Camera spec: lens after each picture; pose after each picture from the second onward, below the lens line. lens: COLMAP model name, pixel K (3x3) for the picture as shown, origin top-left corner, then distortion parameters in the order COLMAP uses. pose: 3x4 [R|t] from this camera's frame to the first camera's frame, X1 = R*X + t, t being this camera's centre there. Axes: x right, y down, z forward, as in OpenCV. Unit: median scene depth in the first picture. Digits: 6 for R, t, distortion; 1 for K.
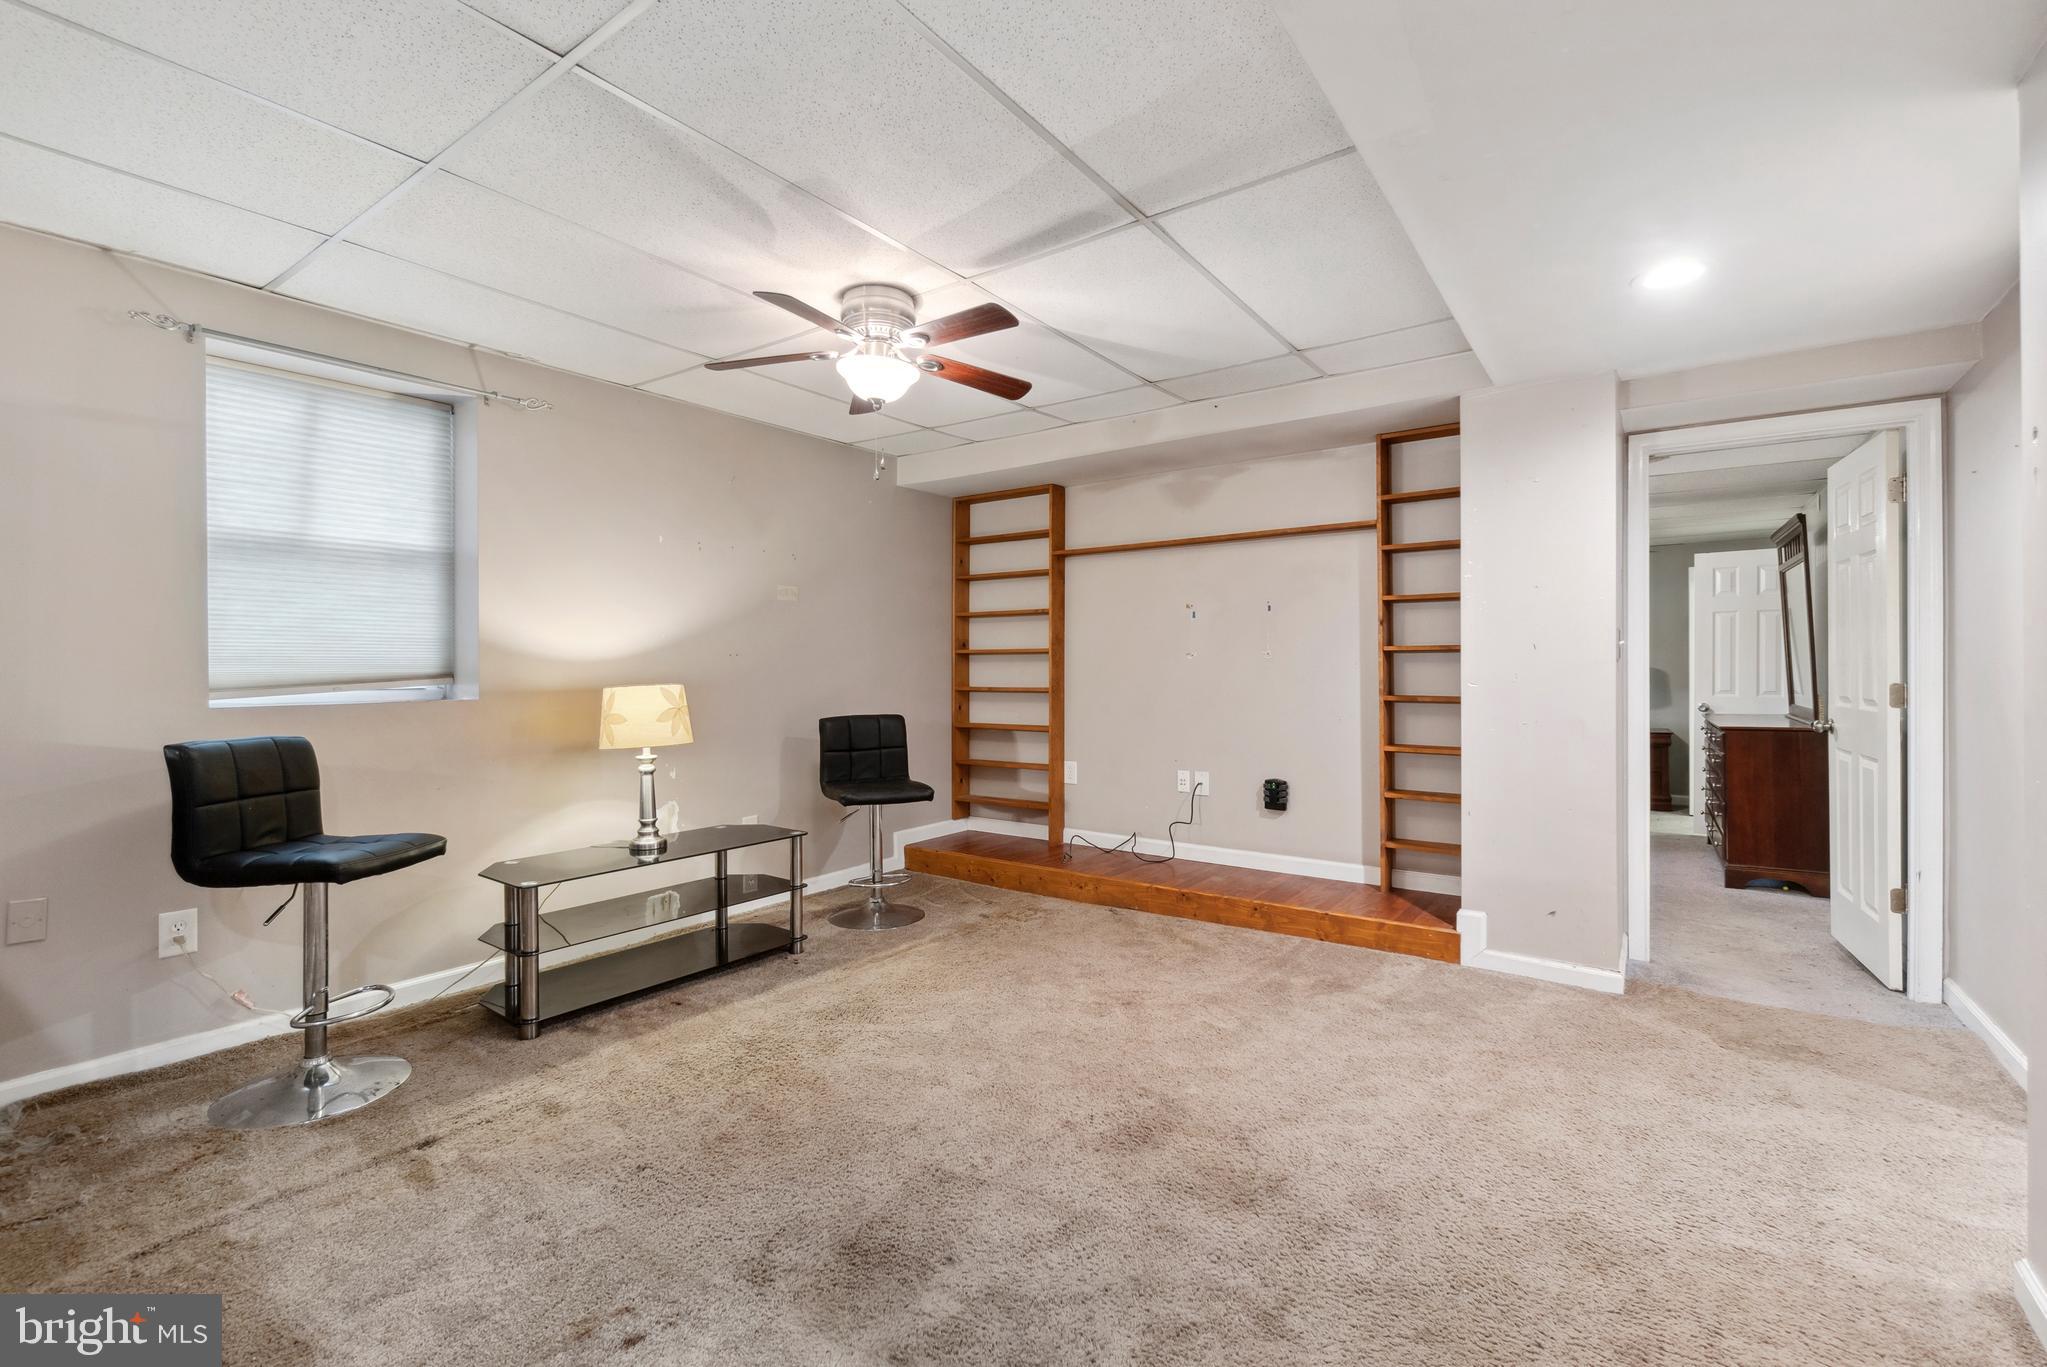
lens RADIAL K [[892.6, 0, 1009.9], [0, 892.6, 671.6], [0, 0, 1]] dist [-0.003665, 0.001908]
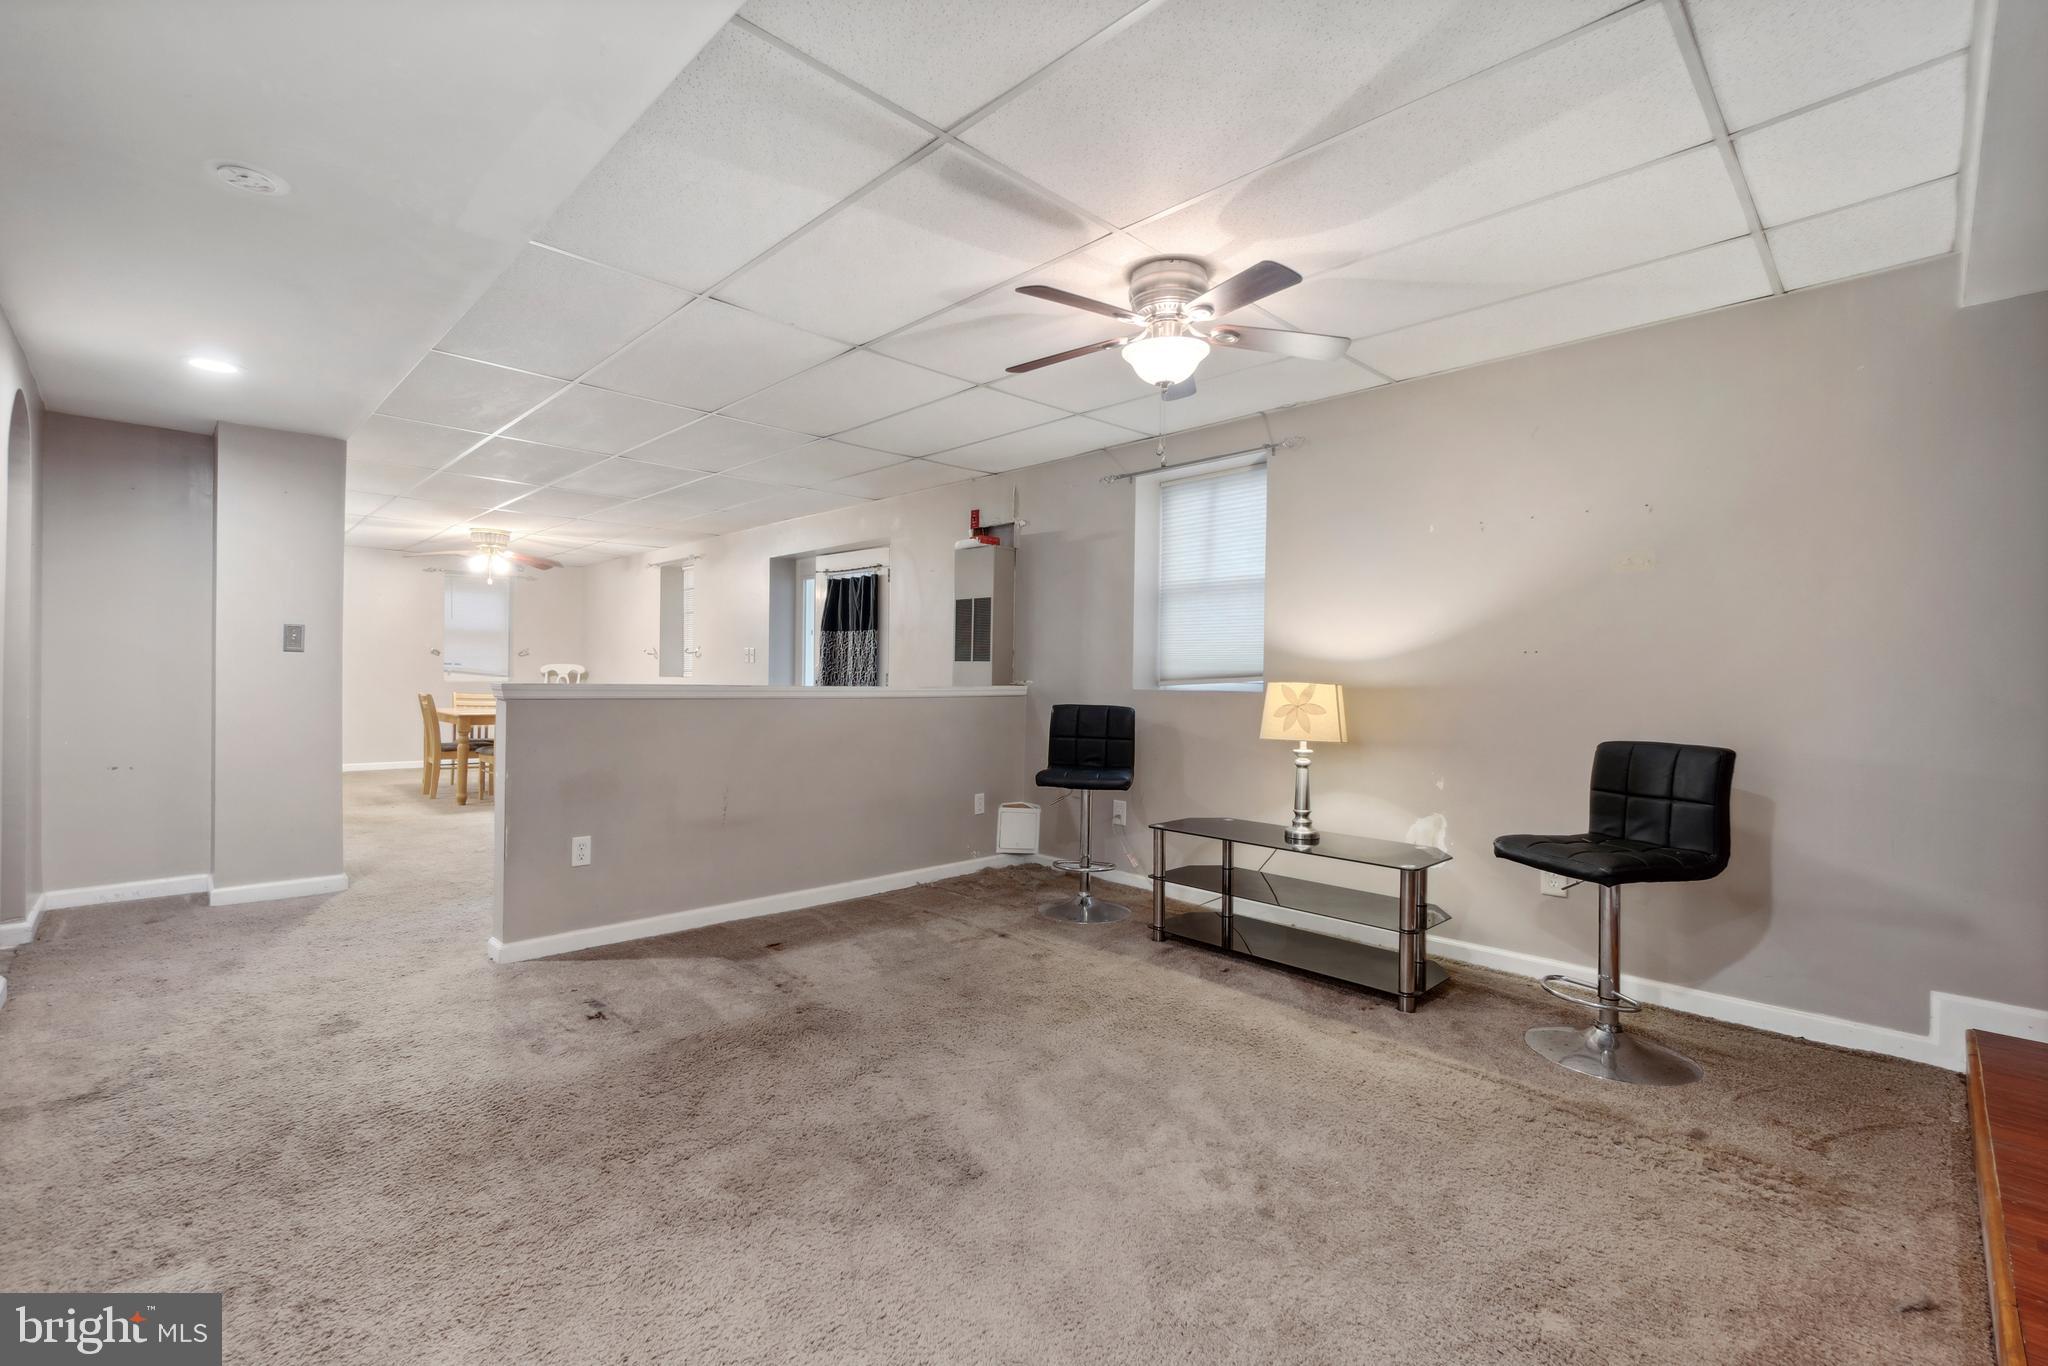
lens RADIAL K [[893.0, 0, 1020.5], [0, 893.0, 678.2], [0, 0, 1]] dist [-0.003665, 0.001908]
pose [[-0.164974, 0.008228, -0.986264, 0.578534], [-0.011843, 0.999877, 0.010322, 0.002402], [0.986227, 0.013383, -0.164856, 0.713615]]
